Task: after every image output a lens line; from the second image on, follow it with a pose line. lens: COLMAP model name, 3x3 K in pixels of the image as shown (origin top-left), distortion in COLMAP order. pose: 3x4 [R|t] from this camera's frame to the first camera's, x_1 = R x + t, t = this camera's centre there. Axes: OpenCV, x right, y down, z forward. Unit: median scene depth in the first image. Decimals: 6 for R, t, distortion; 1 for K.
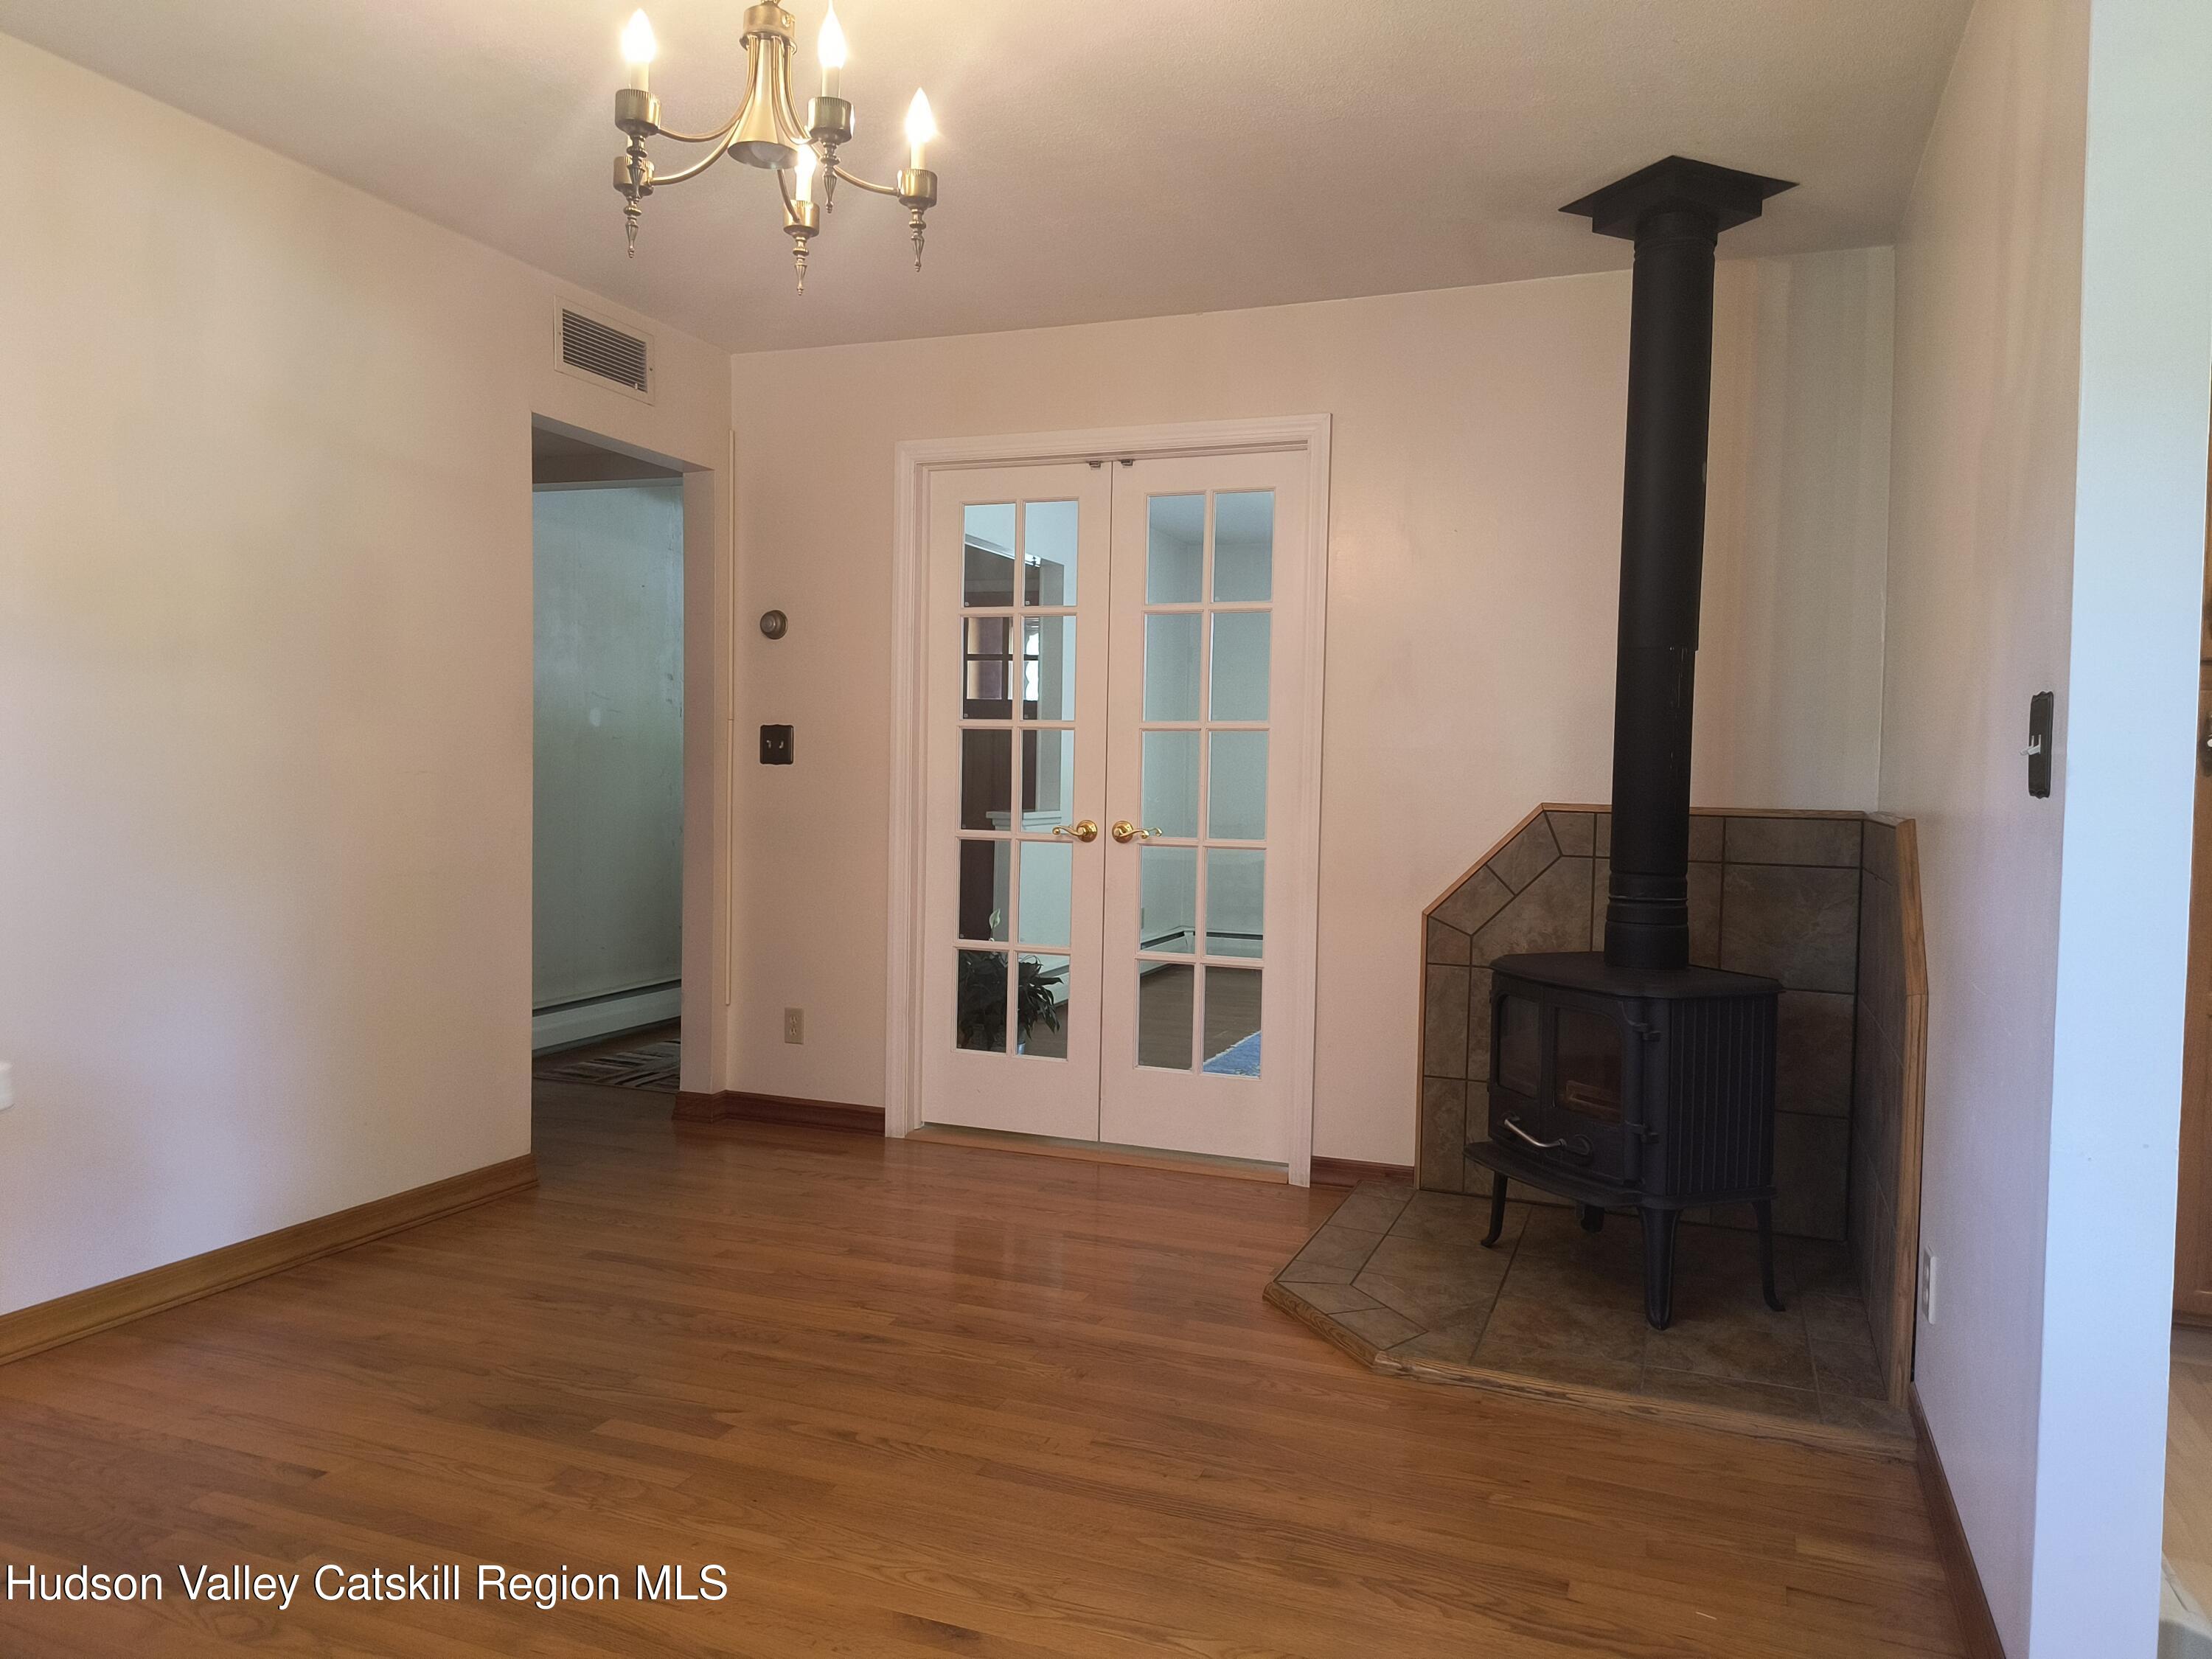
lens RADIAL K [[1518.3, 0, 1117.4], [0, 1518.3, 811.7], [0, 0, 1]] dist [0.055197, -0.070966]
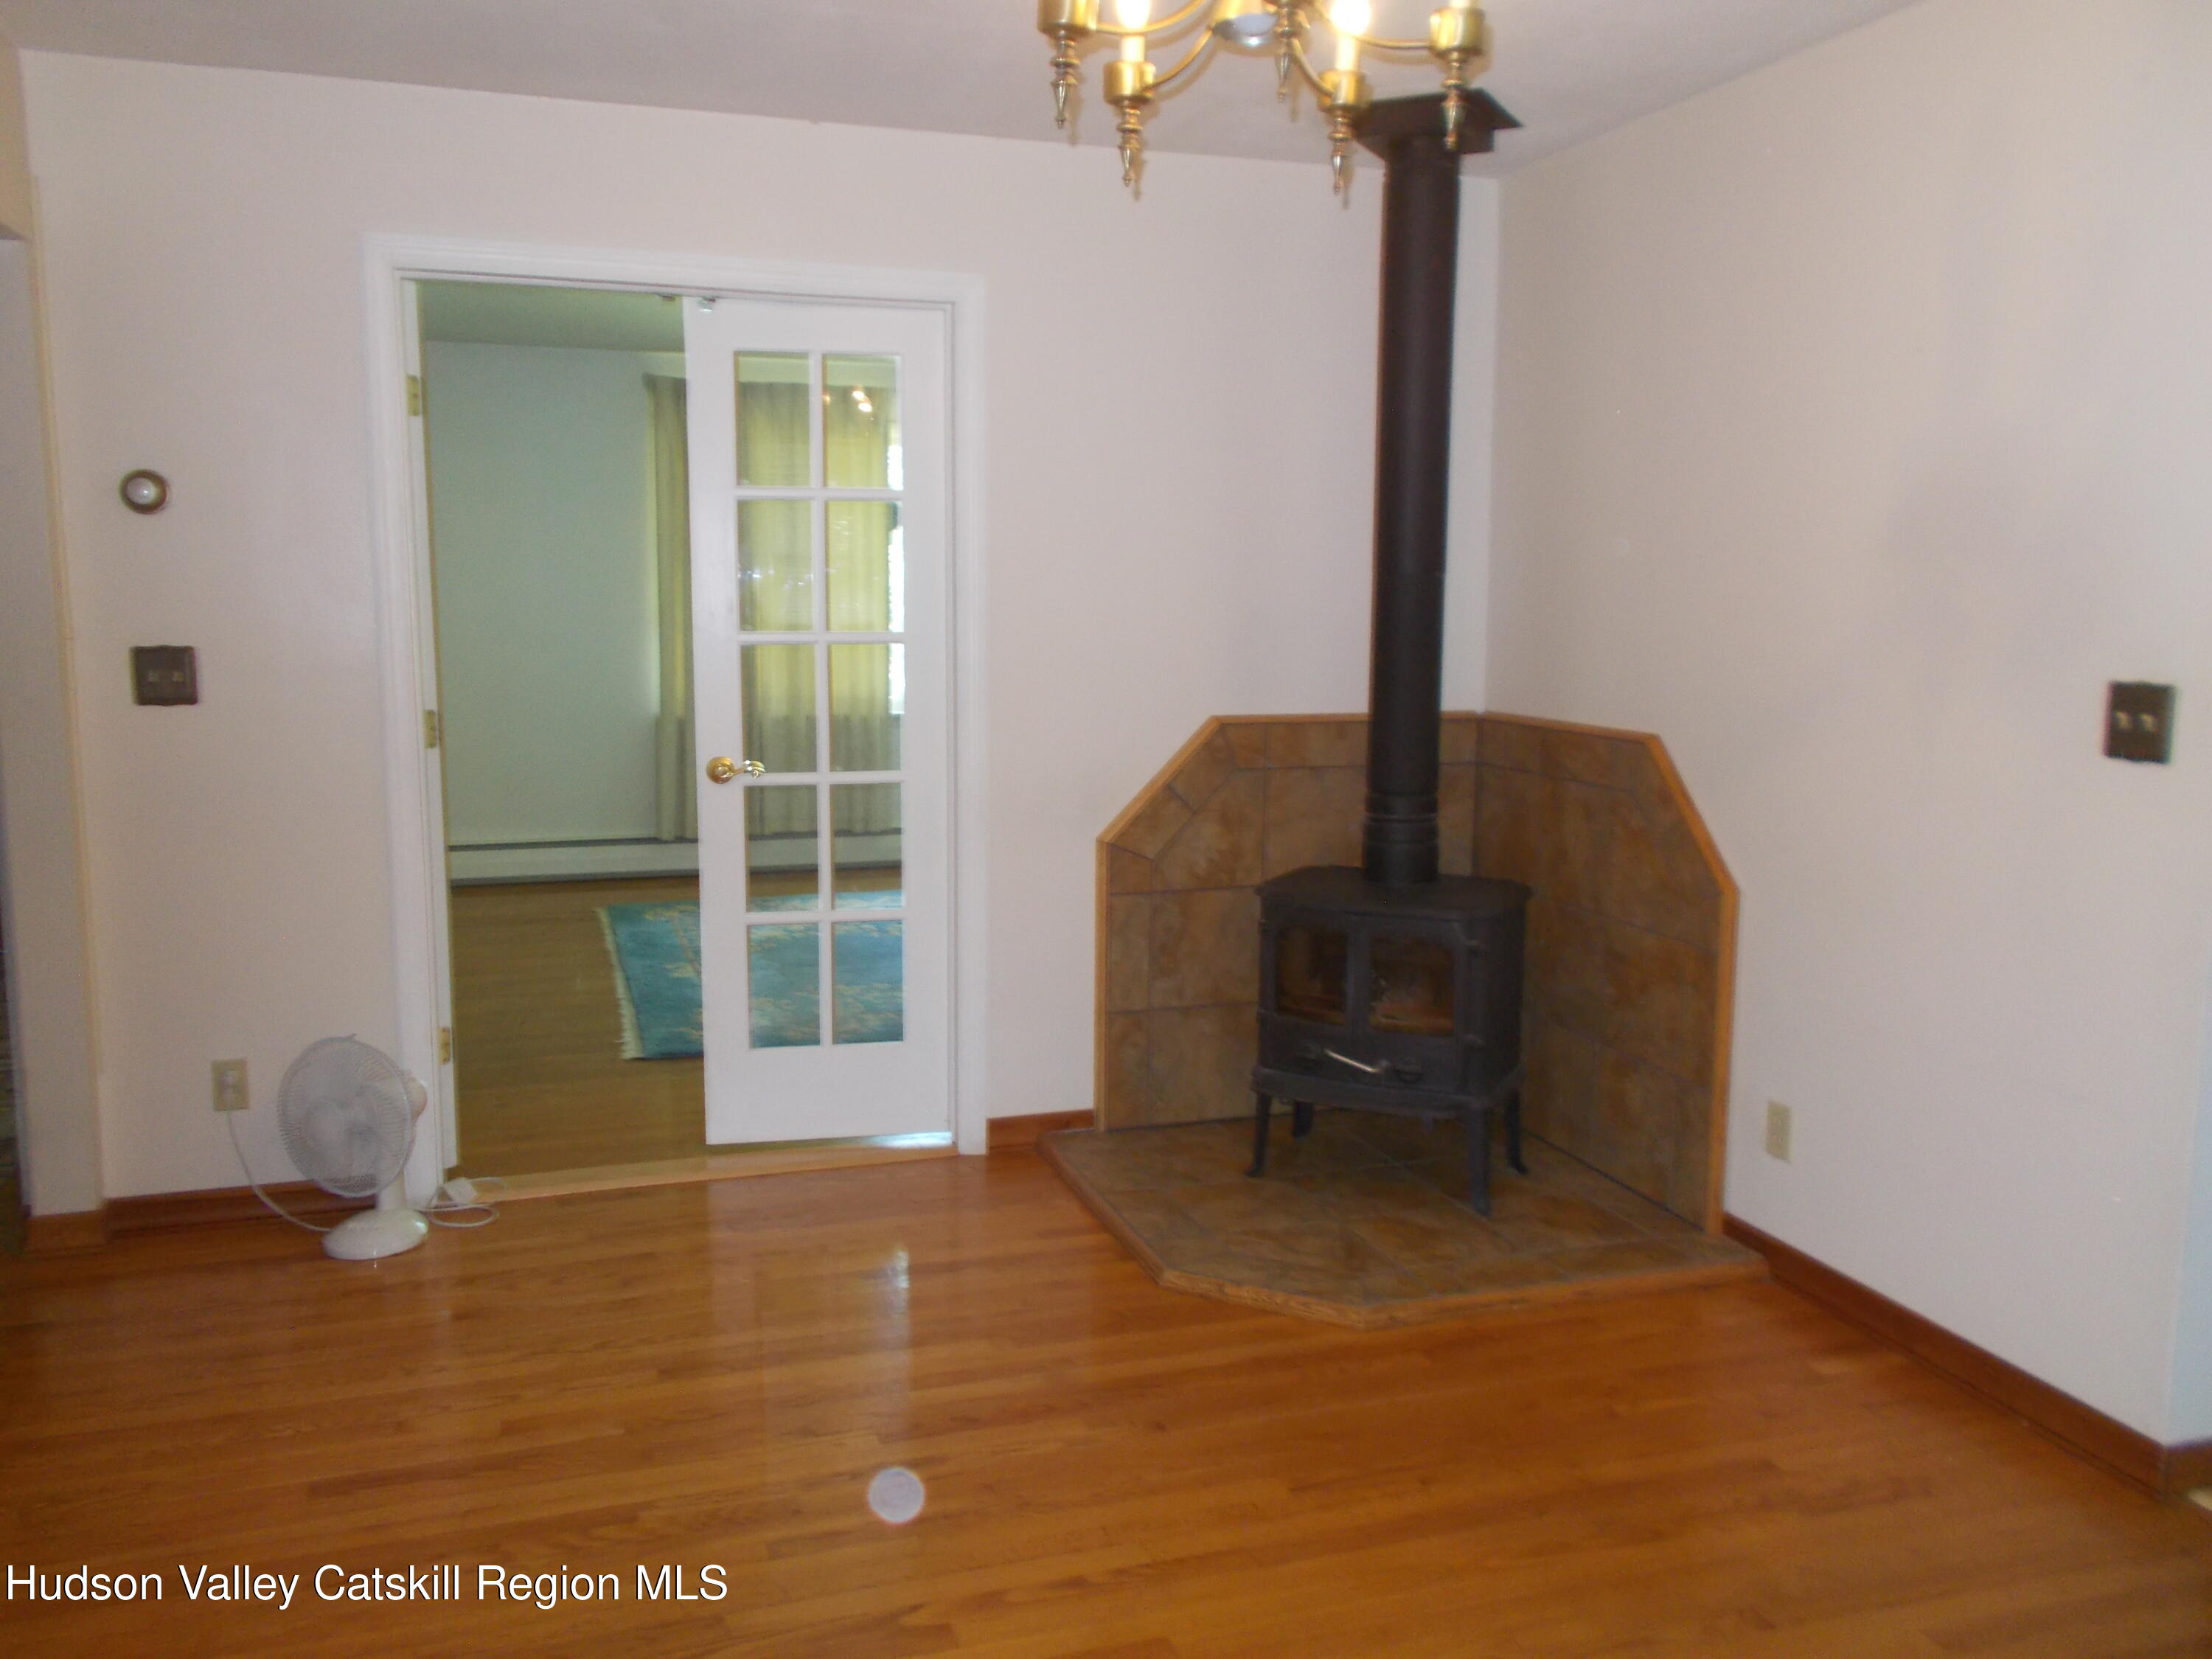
lens RADIAL K [[1718.6, 0, 1097.8], [0, 1718.6, 807.6], [0, 0, 1]] dist [0.007579, 0.003096]
pose [[0.778746, -0.092165, 0.620533, -0.454657], [0.028871, 0.993366, 0.111309, -0.071075], [-0.626675, -0.068765, 0.776241, 0.194867]]
